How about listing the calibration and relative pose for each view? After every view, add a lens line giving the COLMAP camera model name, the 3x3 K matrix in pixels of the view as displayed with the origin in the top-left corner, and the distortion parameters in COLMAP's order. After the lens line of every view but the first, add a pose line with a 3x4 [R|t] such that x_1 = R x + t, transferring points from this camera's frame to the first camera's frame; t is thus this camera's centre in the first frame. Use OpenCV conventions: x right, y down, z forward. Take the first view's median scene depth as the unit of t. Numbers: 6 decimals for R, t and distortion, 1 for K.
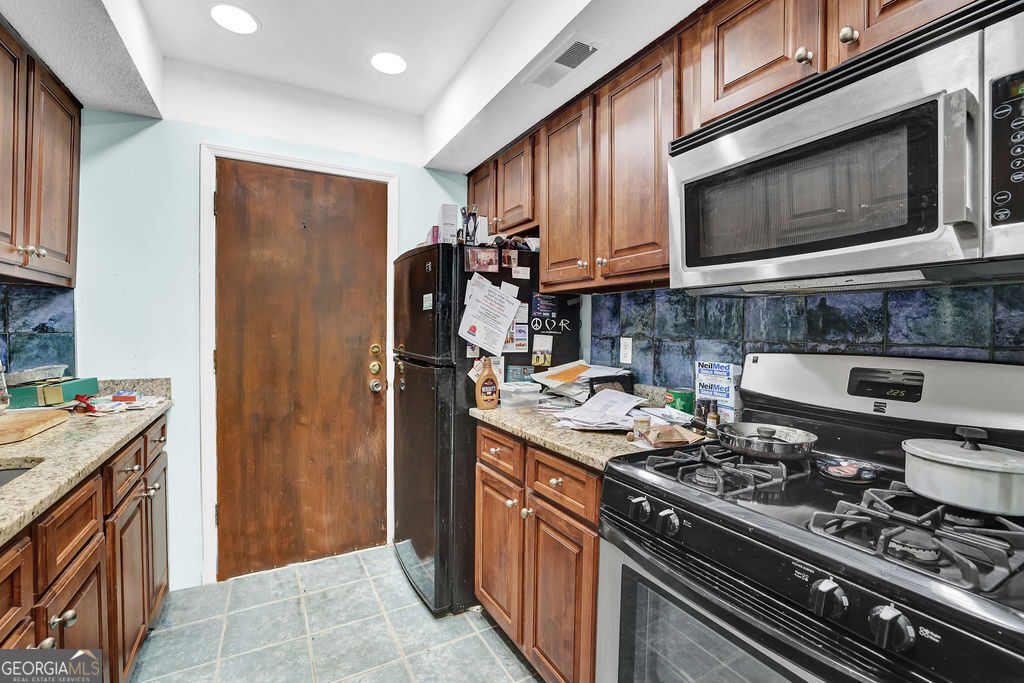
lens RADIAL K [[451.6, 0, 512.9], [0, 451.6, 343.4], [0, 0, 1]] dist [-0.041707, 0.017345]
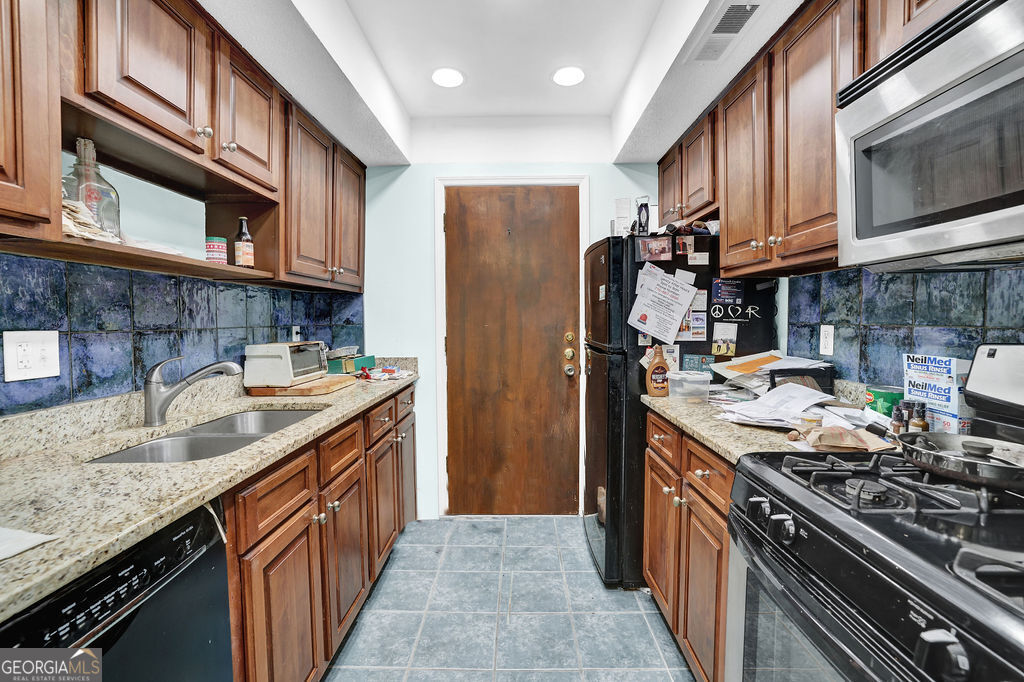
lens RADIAL K [[440.4, 0, 512.0], [0, 440.4, 341.0], [0, 0, 1]] dist [-0.039324, 0.018001]
pose [[0.868628, 0.010892, -0.495345, 0.147915], [-0.001754, 0.999820, 0.018909, 0.002848], [0.495461, -0.015556, 0.868491, -0.013697]]
